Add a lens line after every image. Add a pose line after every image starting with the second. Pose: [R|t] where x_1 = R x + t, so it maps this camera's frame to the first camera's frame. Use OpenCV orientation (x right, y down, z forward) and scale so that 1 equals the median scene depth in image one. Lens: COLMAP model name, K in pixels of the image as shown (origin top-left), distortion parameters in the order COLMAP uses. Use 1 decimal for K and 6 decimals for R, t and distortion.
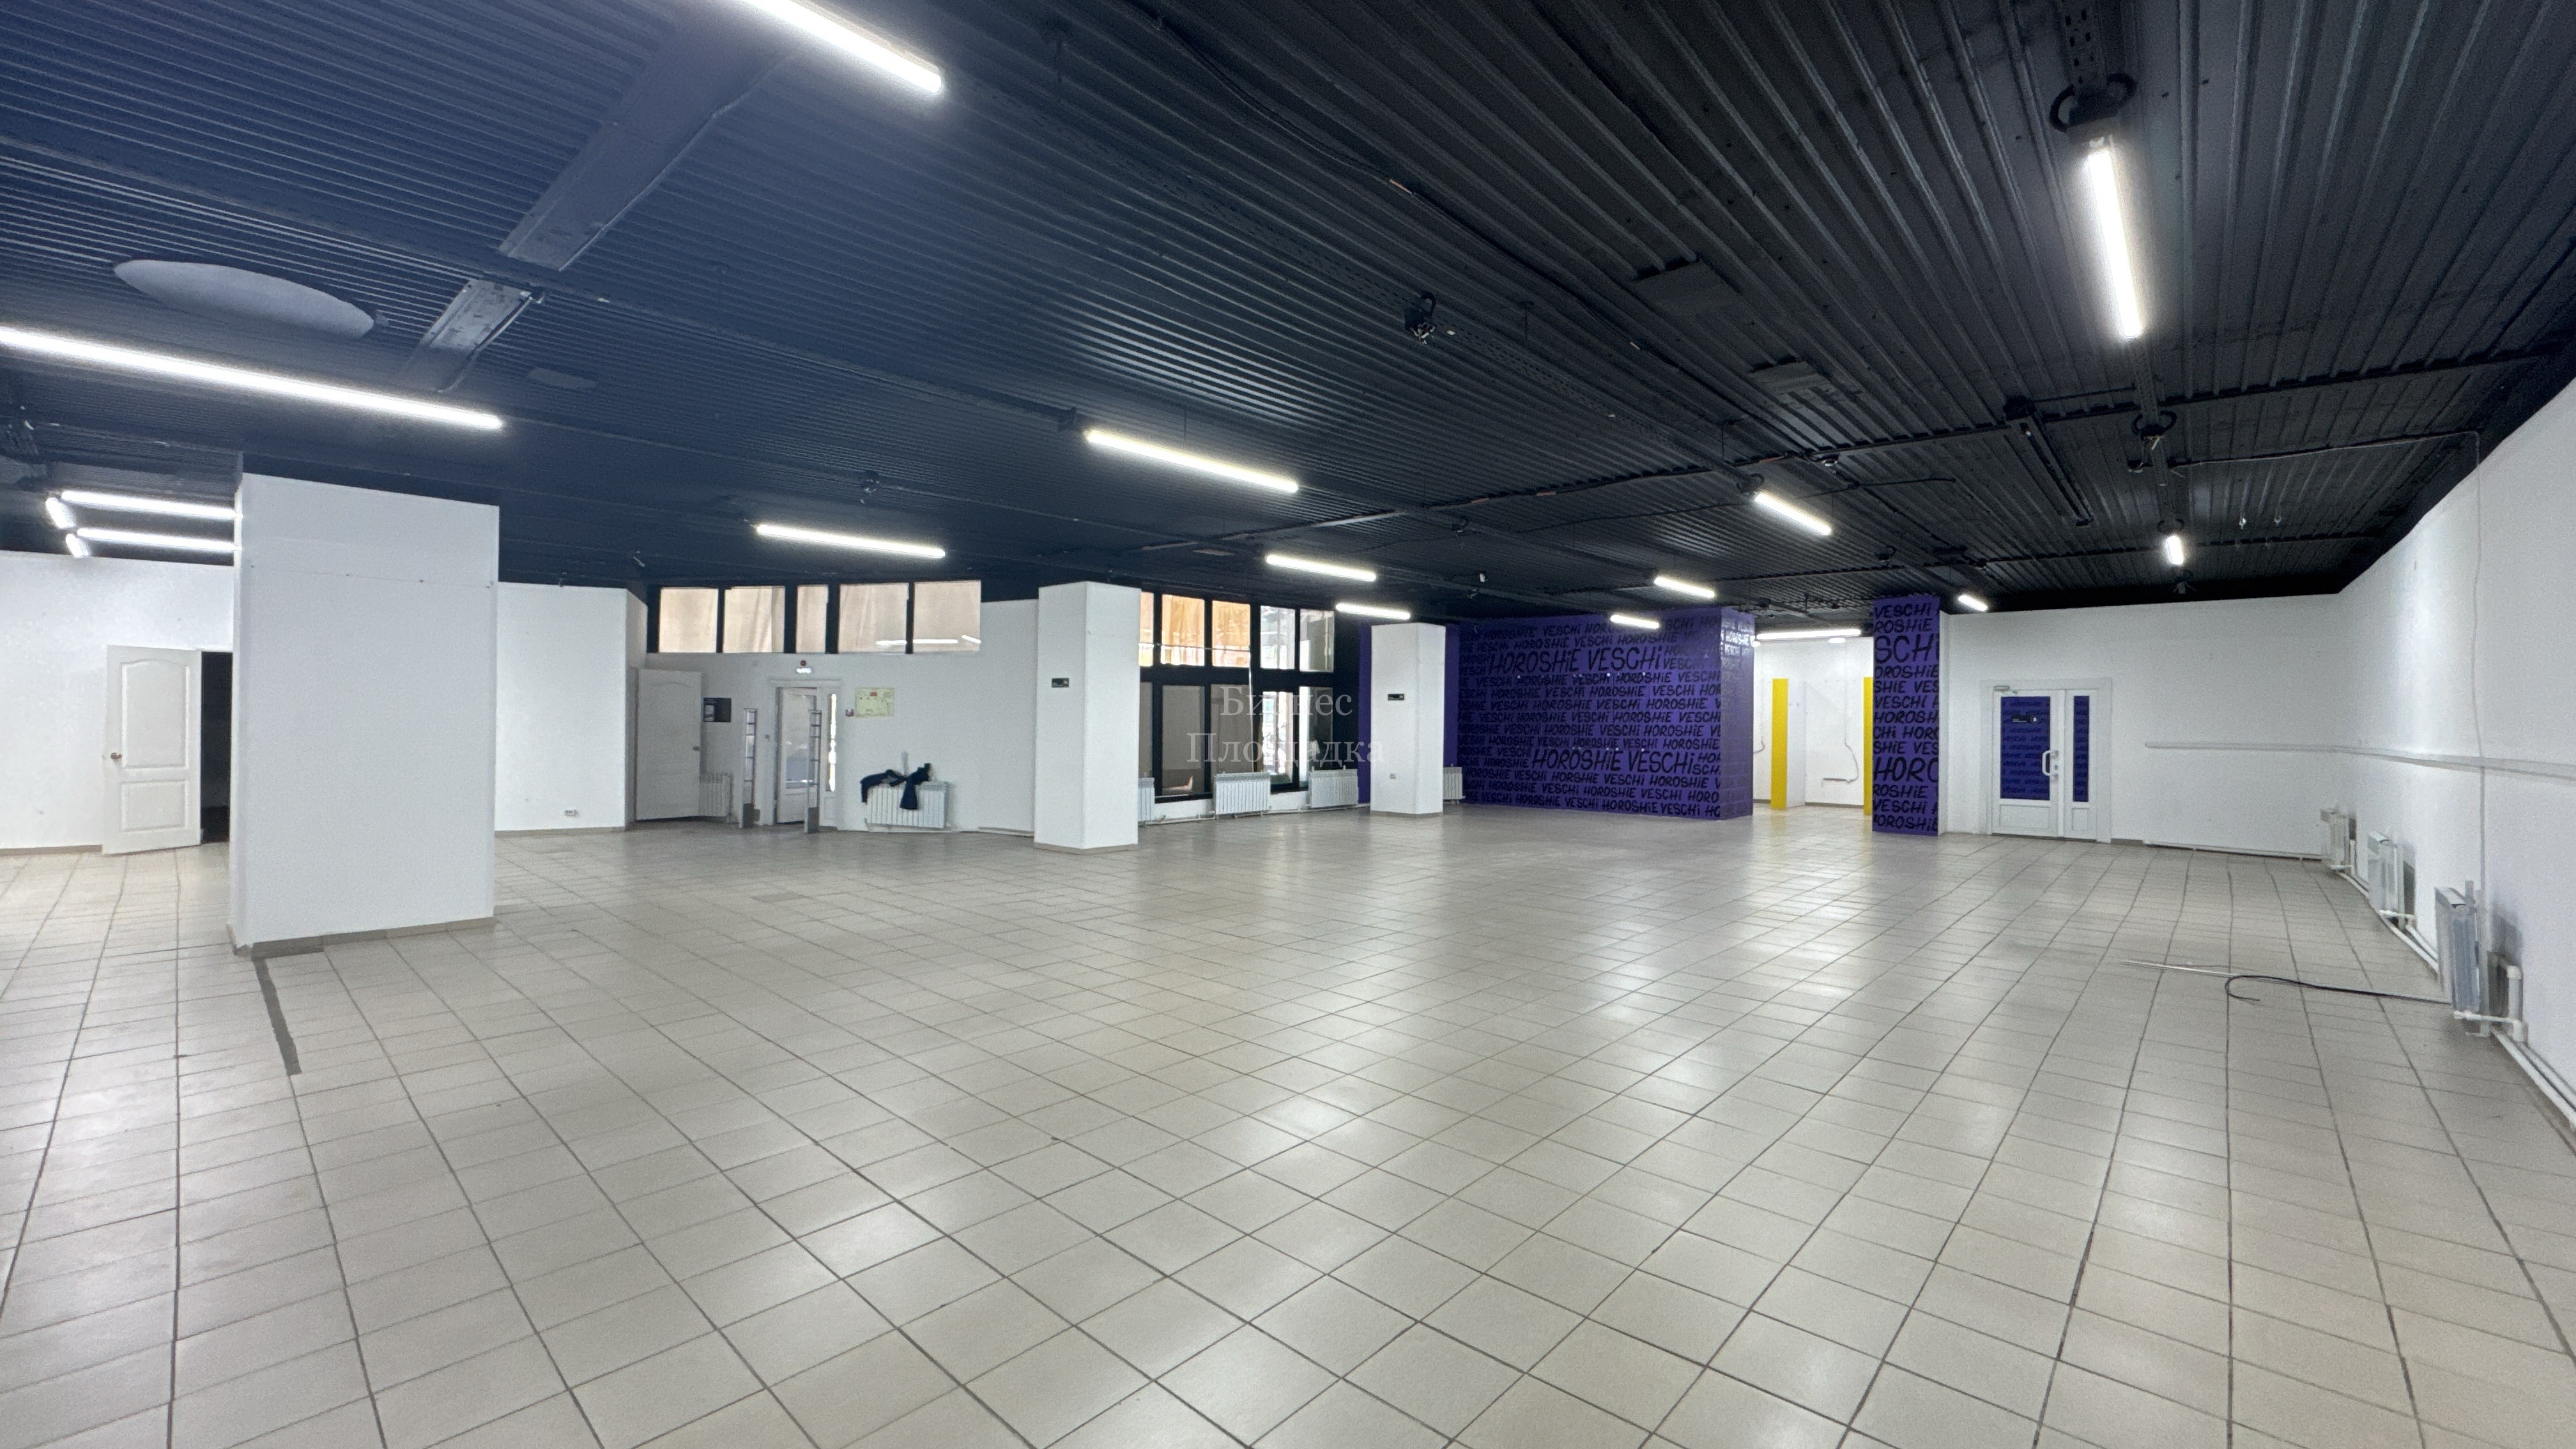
lens RADIAL K [[1025.6, 0, 1290.9], [0, 1025.6, 732.4], [0, 0, 1]] dist [-0.004711, 0.000836]
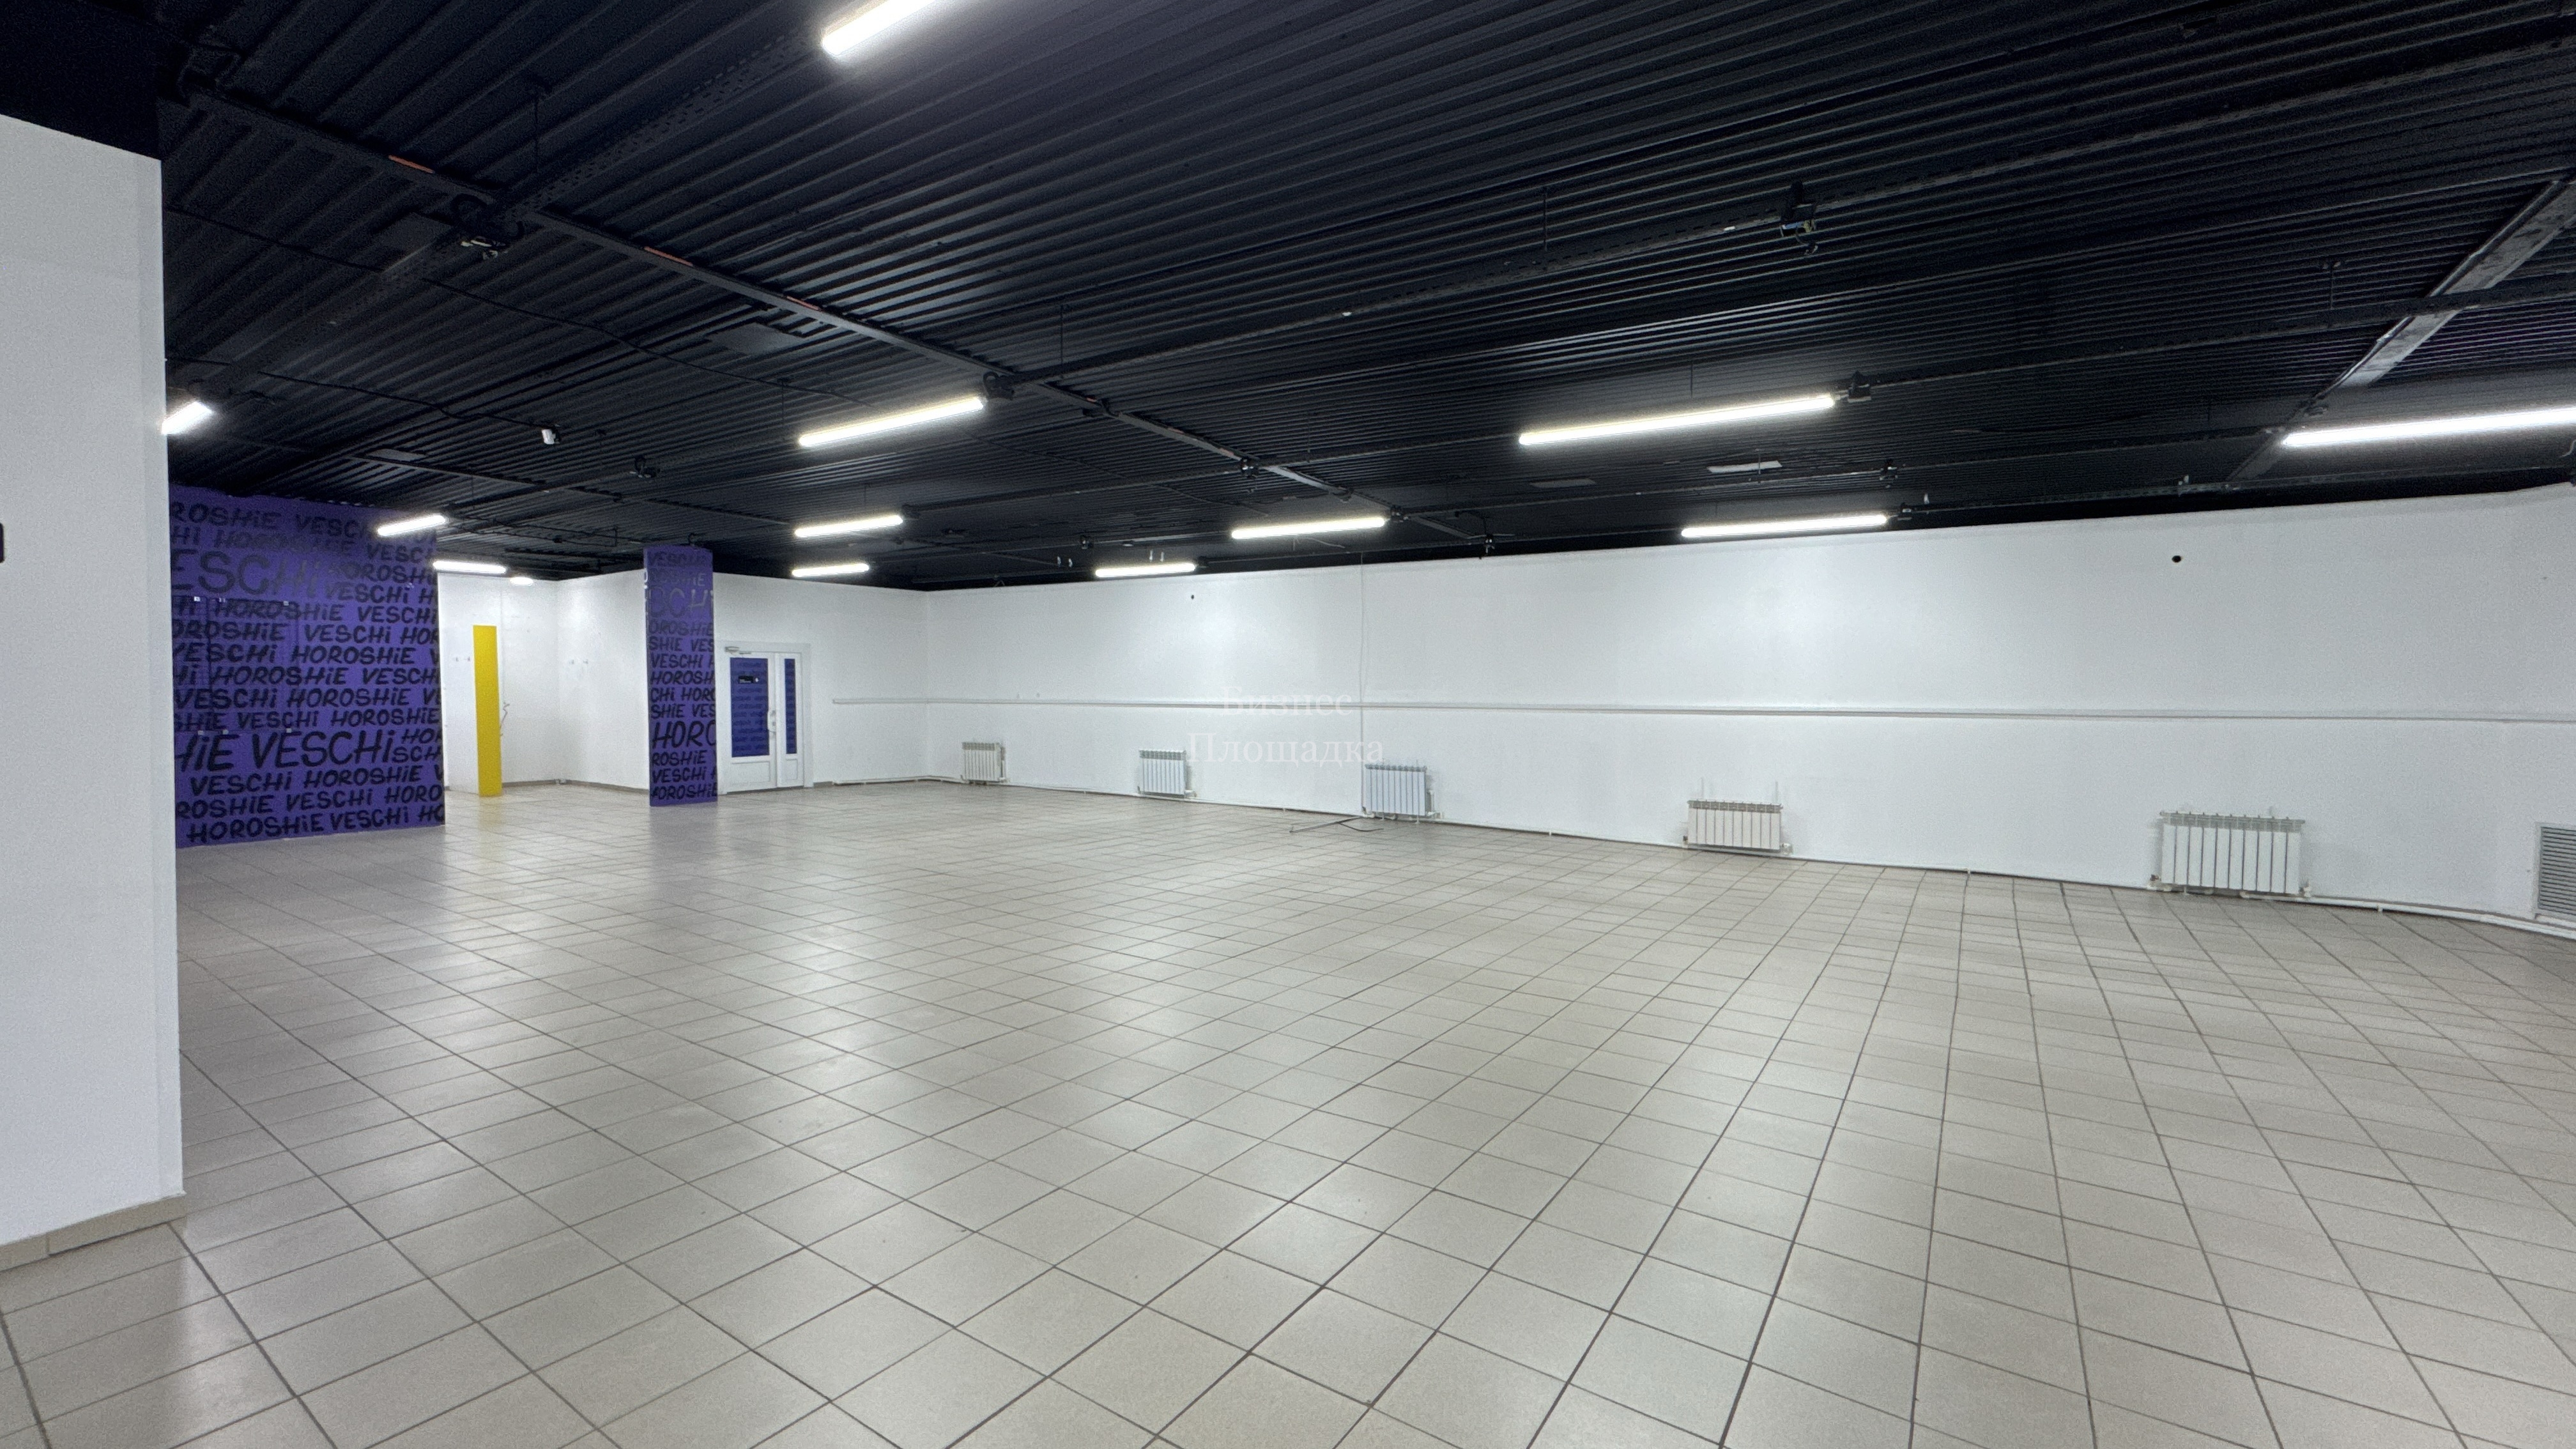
lens RADIAL K [[1025.6, 0, 1292.7], [0, 1025.6, 724.6], [0, 0, 1]] dist [-0.004711, 0.000836]
pose [[-0.149679, -0.046026, 0.987663, -0.383884], [0.006105, 0.998854, 0.047473, -0.012642], [-0.988716, 0.013136, -0.149226, 0.580424]]
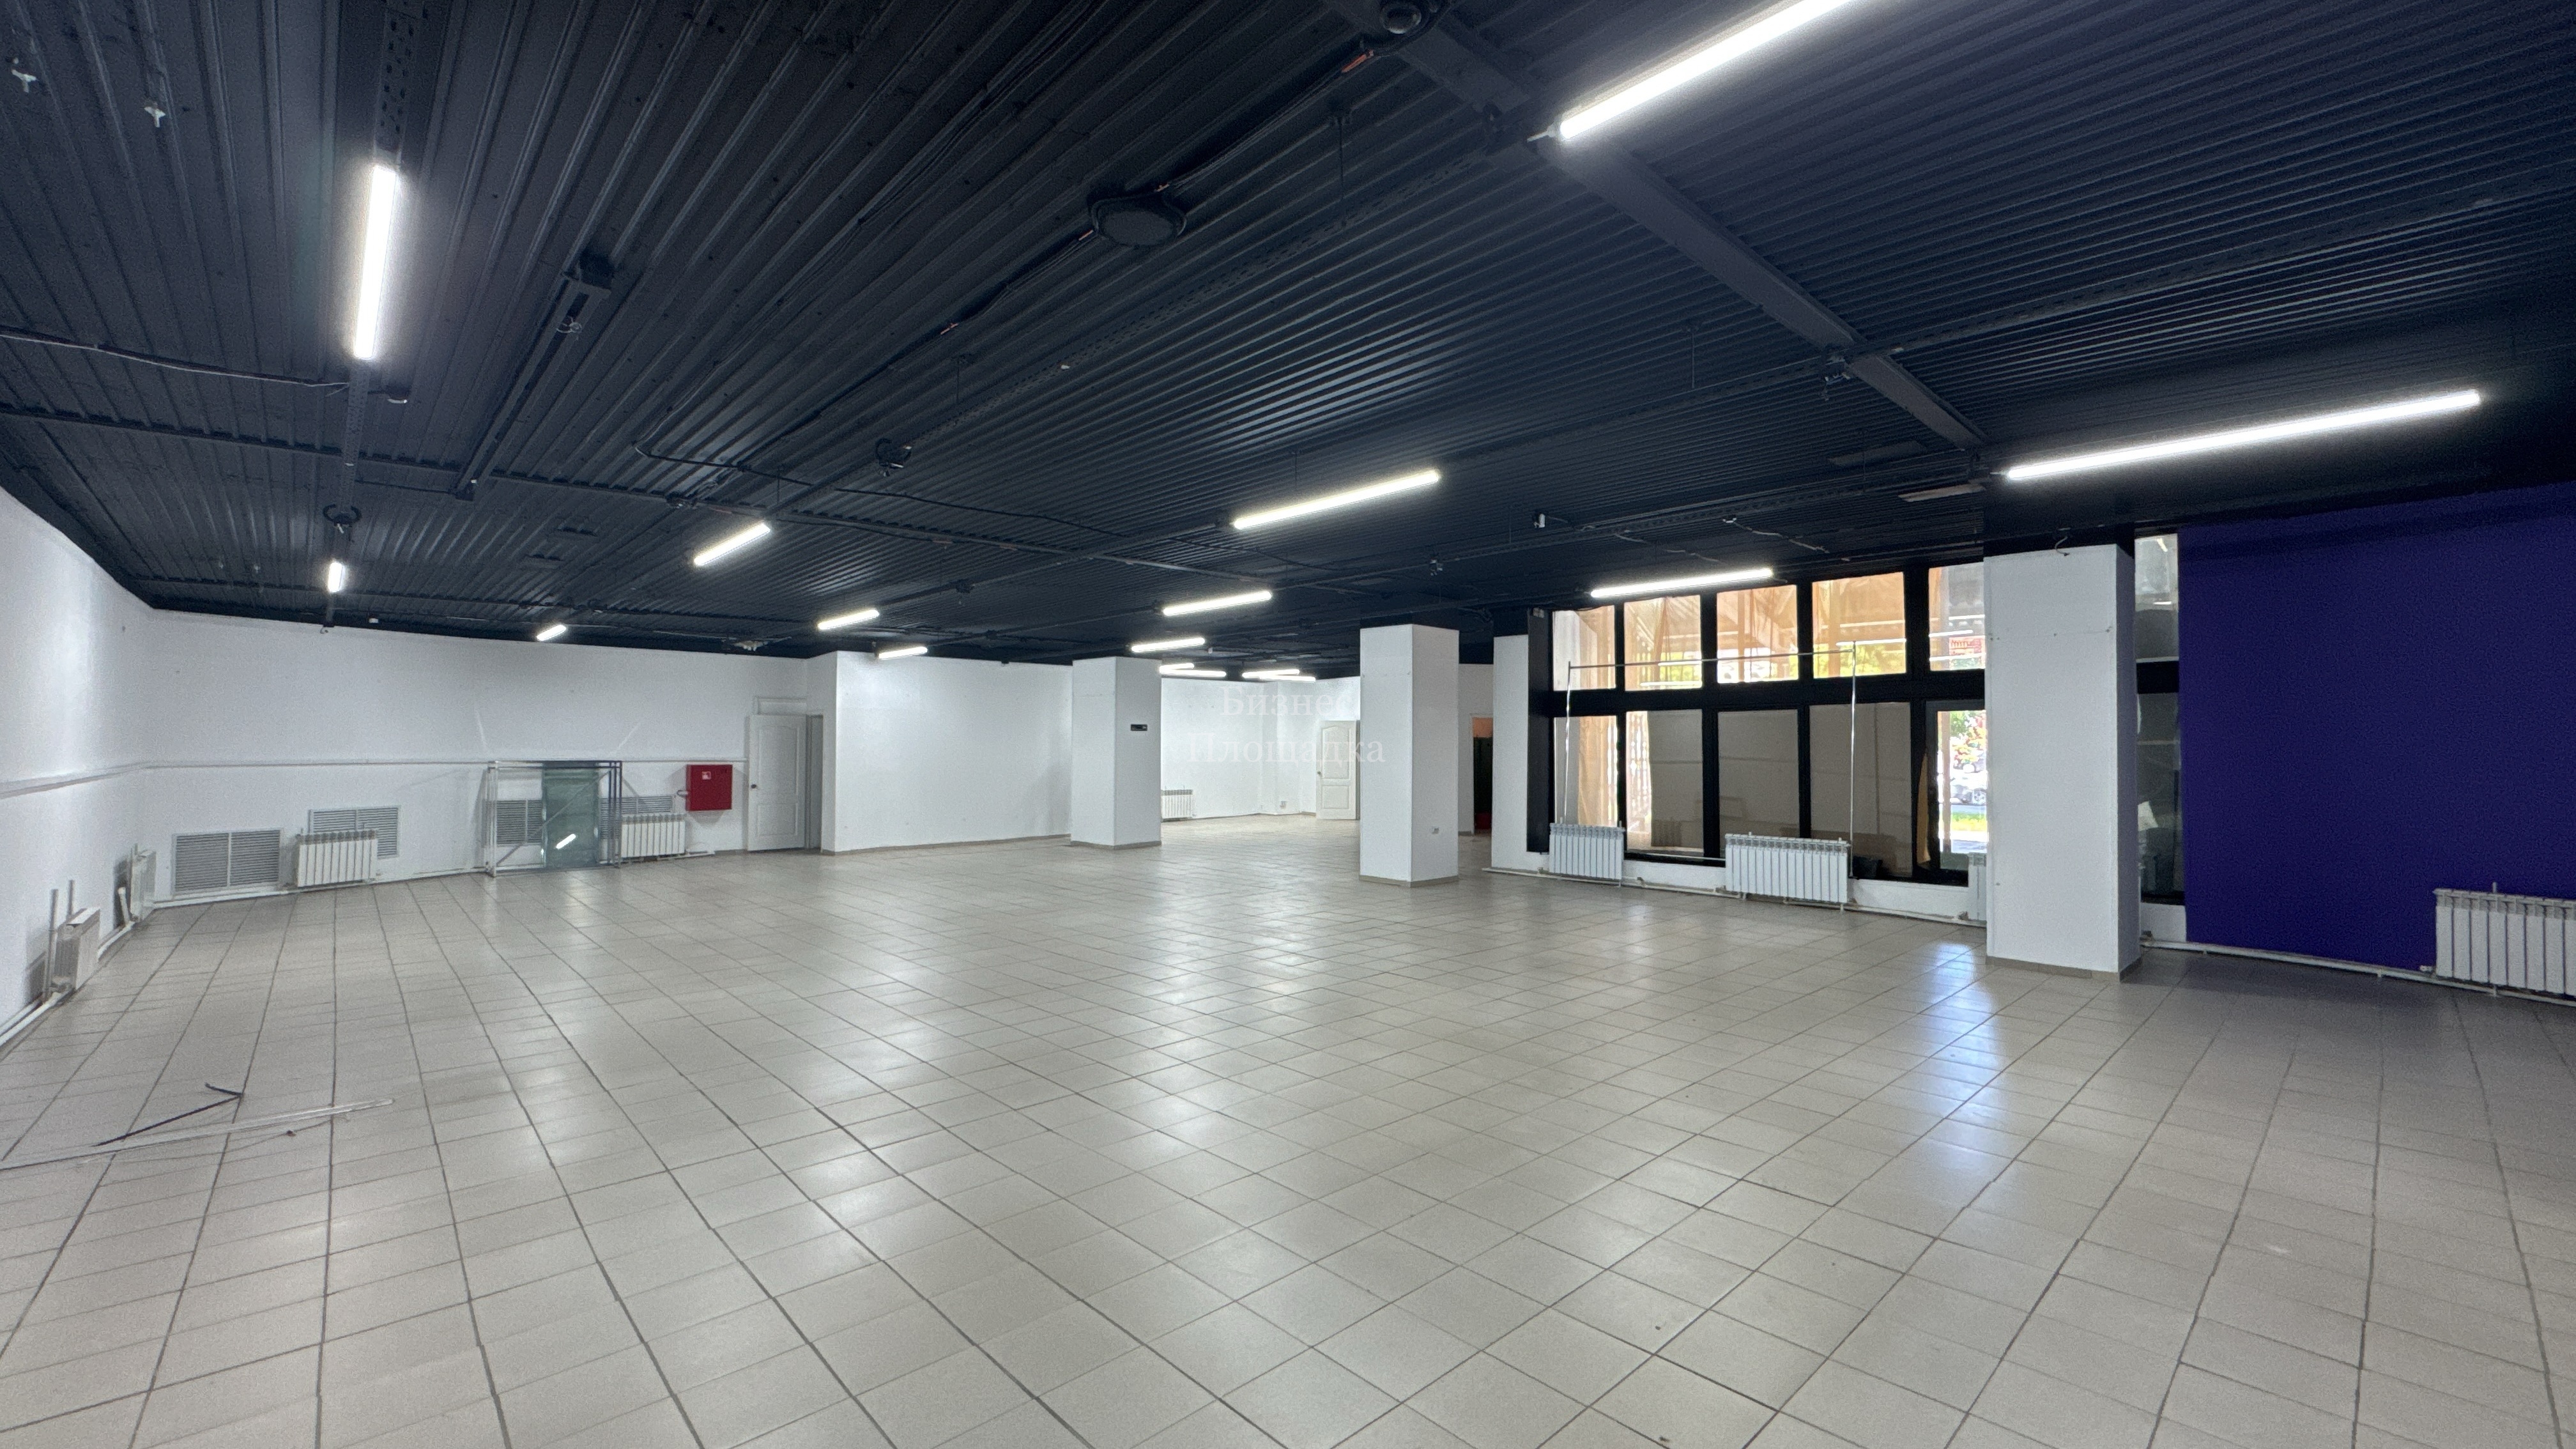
lens RADIAL K [[1025.6, 0, 1292.8], [0, 1025.6, 720.3], [0, 0, 1]] dist [-0.004711, 0.000836]
pose [[-0.078369, -0.033640, -0.996357, 0.682798], [-0.016213, 0.999341, -0.032465, -0.010095], [0.996793, 0.013610, -0.078862, 0.776553]]
